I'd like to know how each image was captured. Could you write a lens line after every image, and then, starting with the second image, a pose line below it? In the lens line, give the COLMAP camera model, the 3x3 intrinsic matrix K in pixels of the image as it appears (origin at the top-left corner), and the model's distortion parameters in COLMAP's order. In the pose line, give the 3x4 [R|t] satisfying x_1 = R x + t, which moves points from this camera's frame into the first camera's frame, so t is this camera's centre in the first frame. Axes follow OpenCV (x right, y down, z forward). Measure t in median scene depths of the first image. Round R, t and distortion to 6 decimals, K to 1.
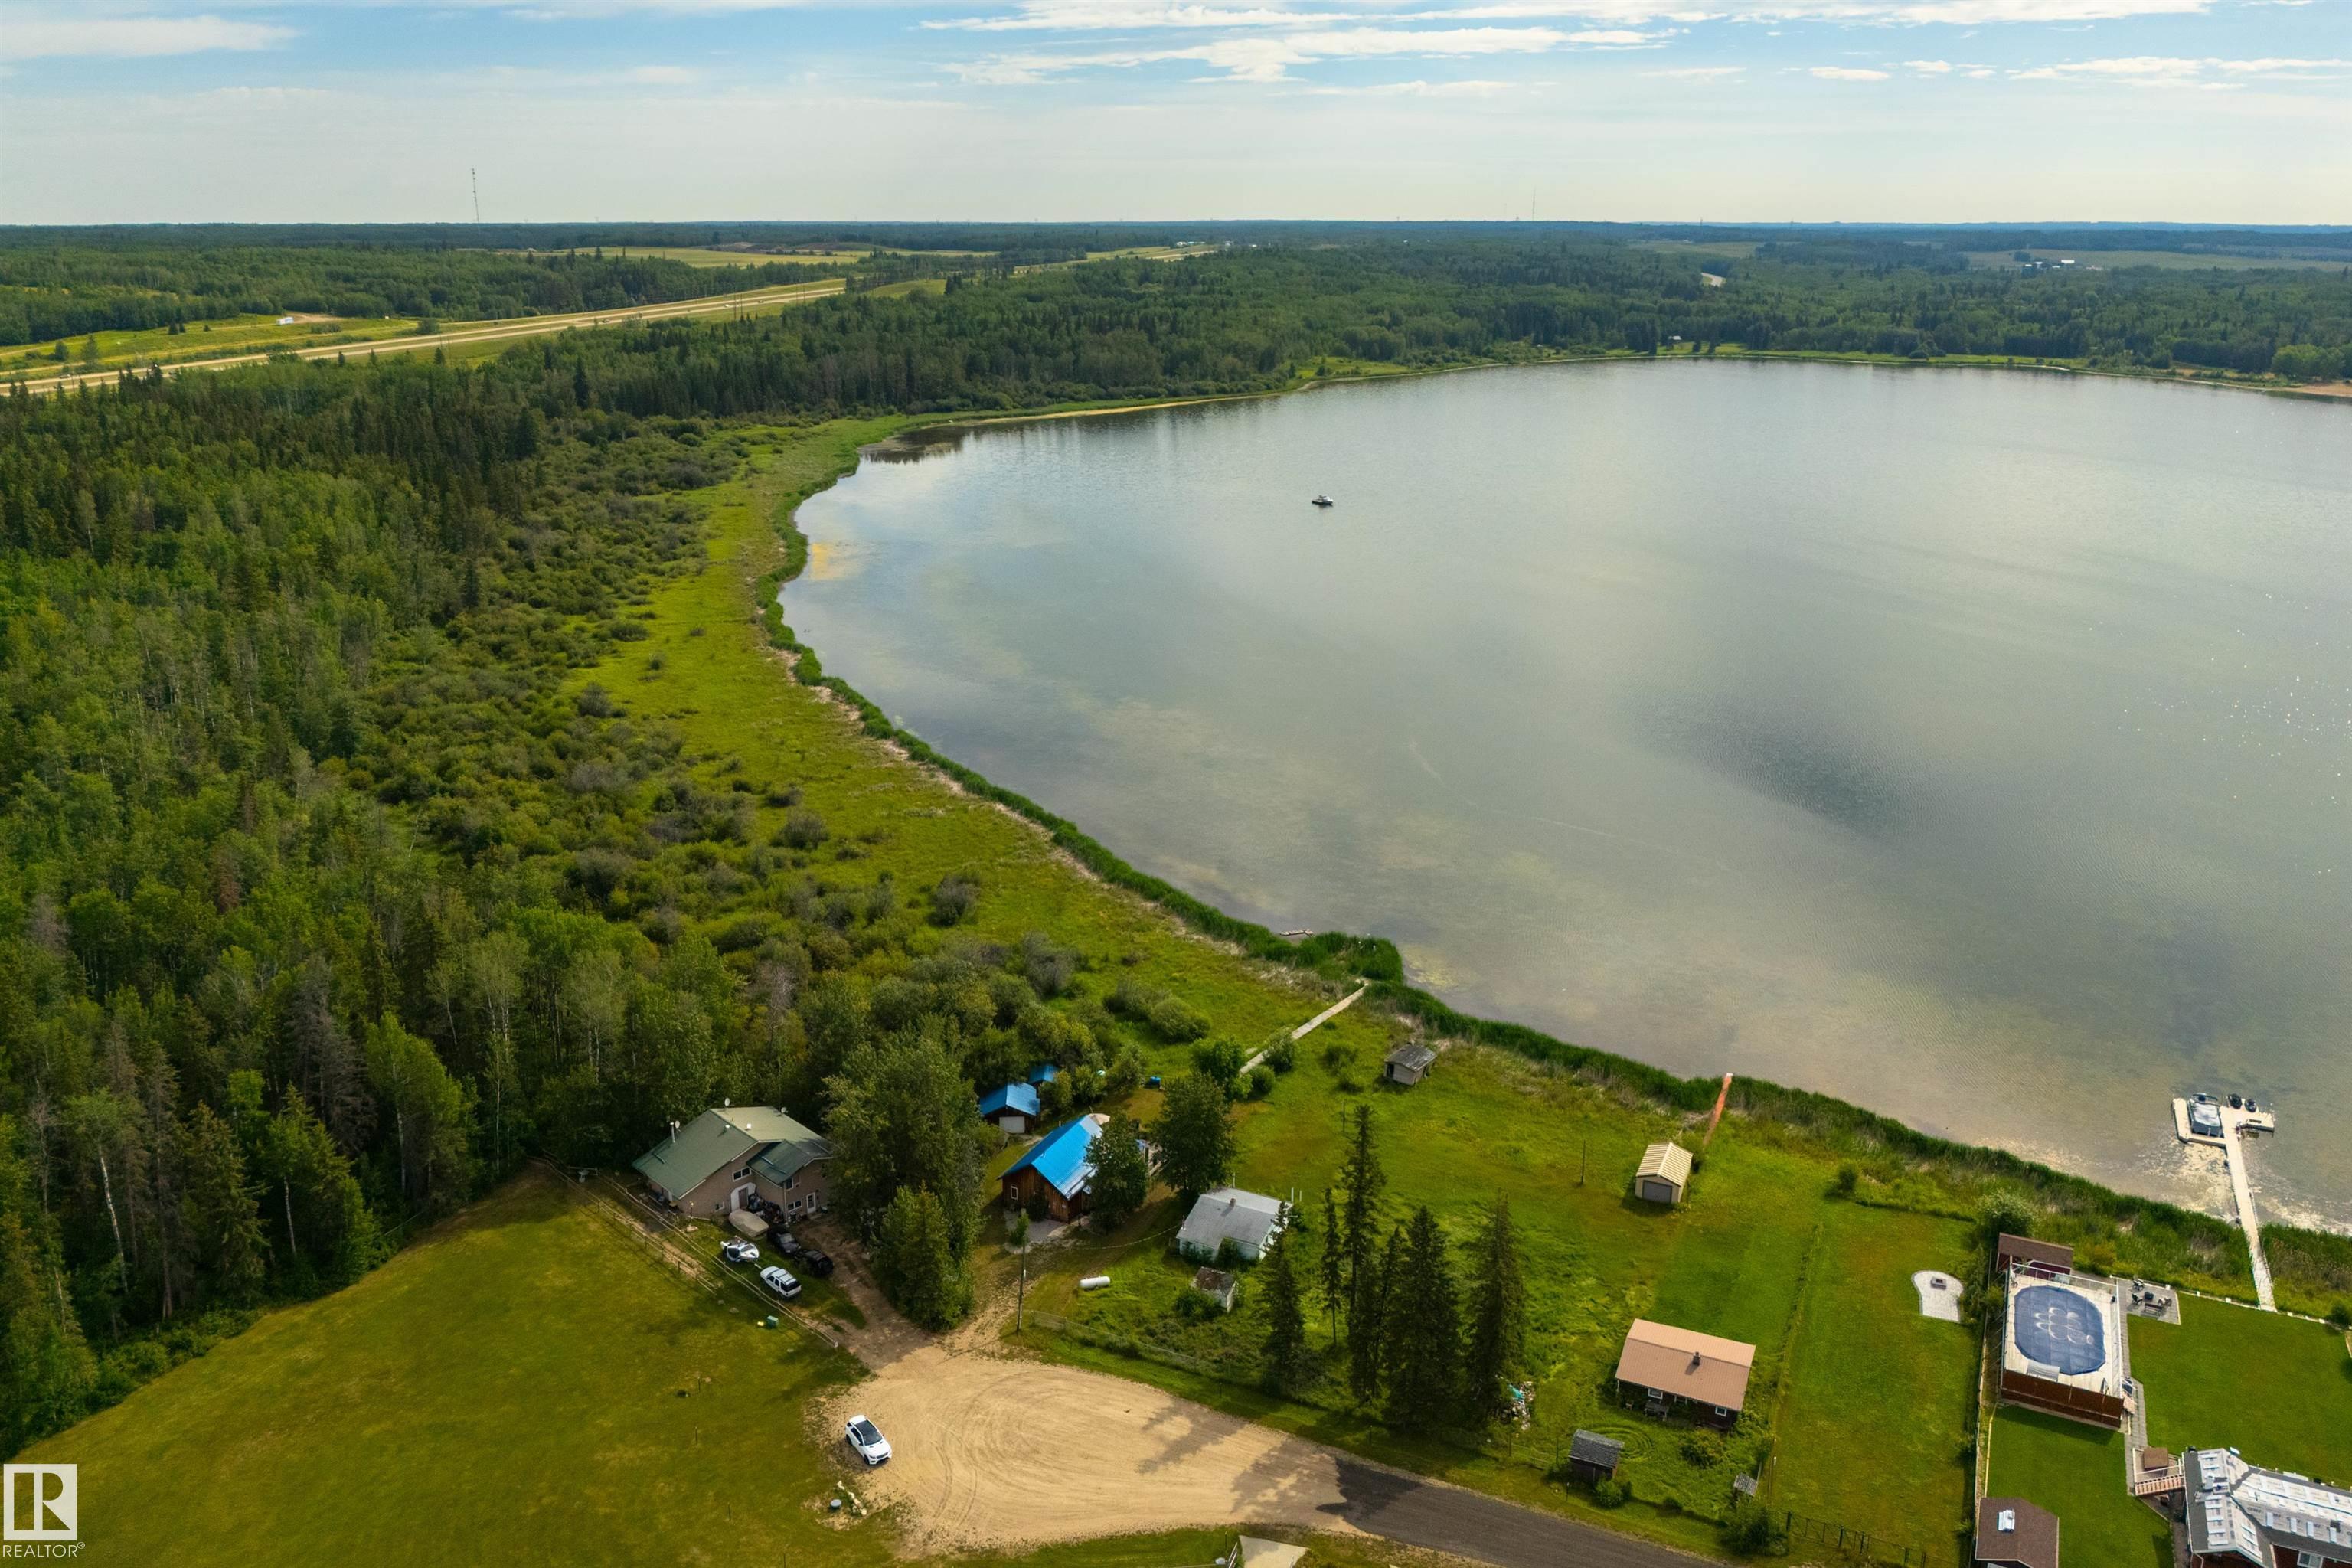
lens RADIAL K [[1755.0, 0, 1218.1], [0, 1755.0, 776.4], [0, 0, 1]] dist [0.038494, -0.067665]
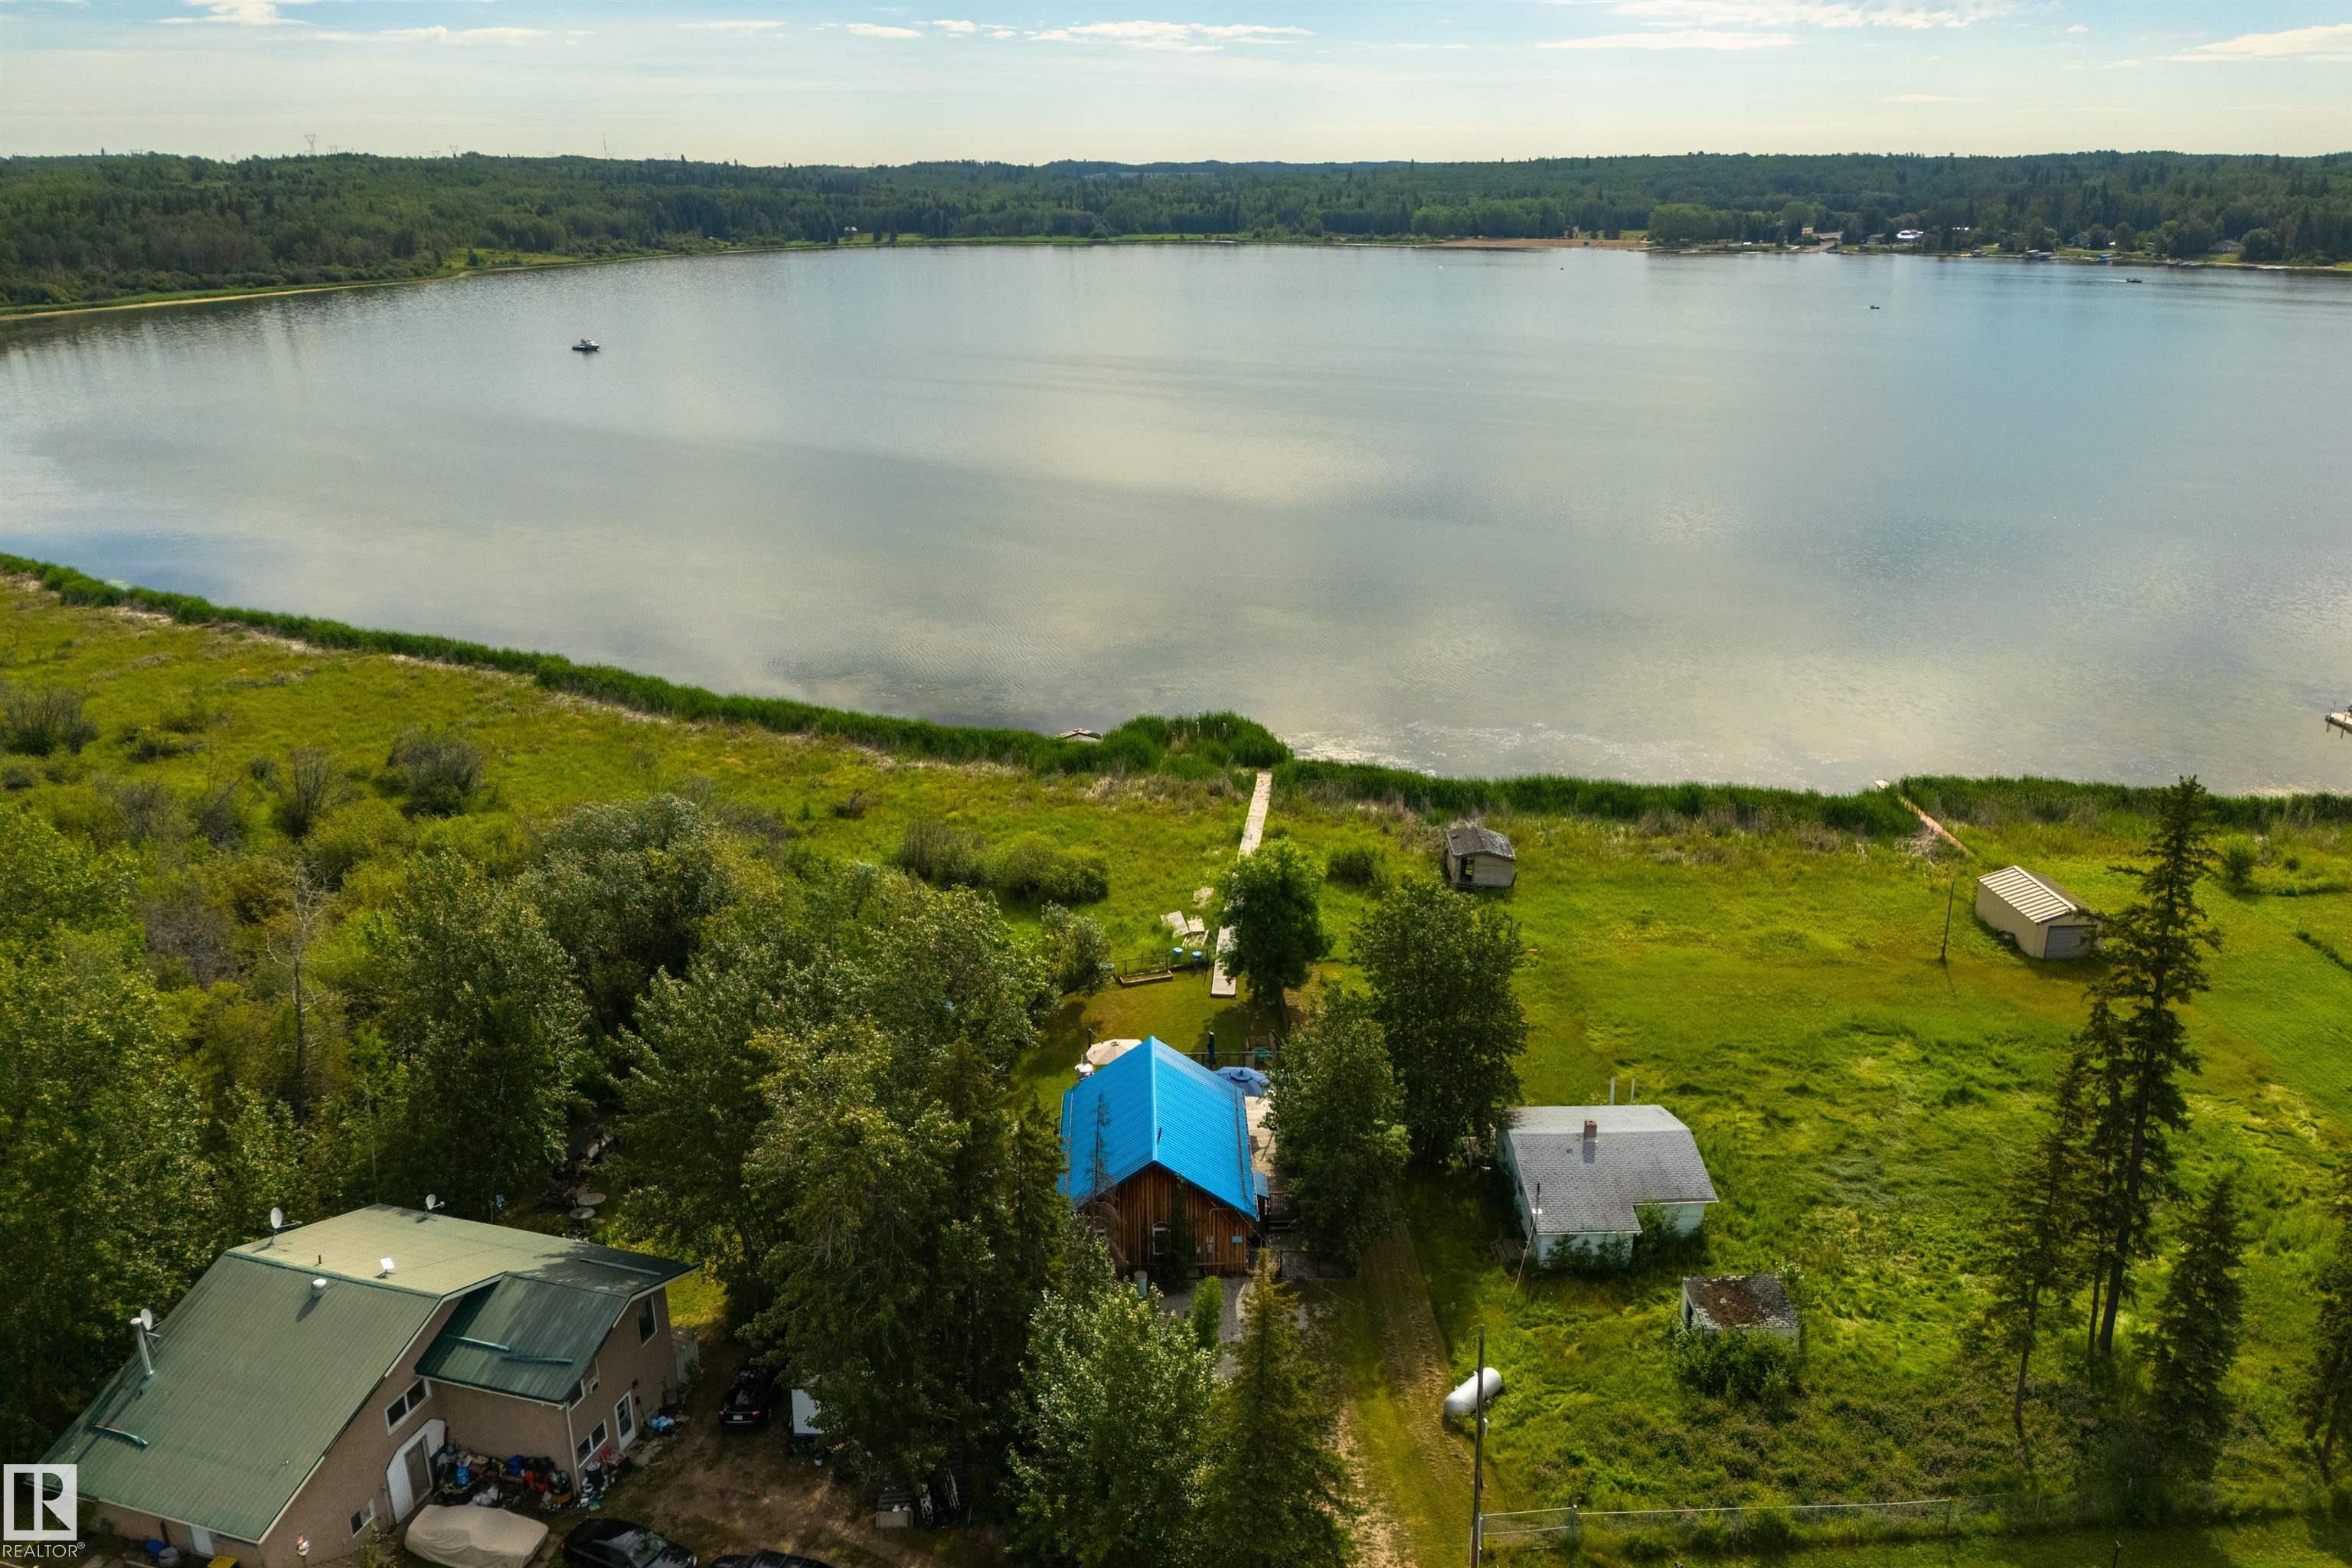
lens RADIAL K [[1755.0, 0, 1169.5], [0, 1755.0, 790.3], [0, 0, 1]] dist [0.038494, -0.067665]
pose [[0.890032, -0.163719, 0.425488, -0.130235], [0.153189, 0.986427, 0.059119, 0.055053], [-0.429391, 0.012562, 0.903031, 0.309760]]
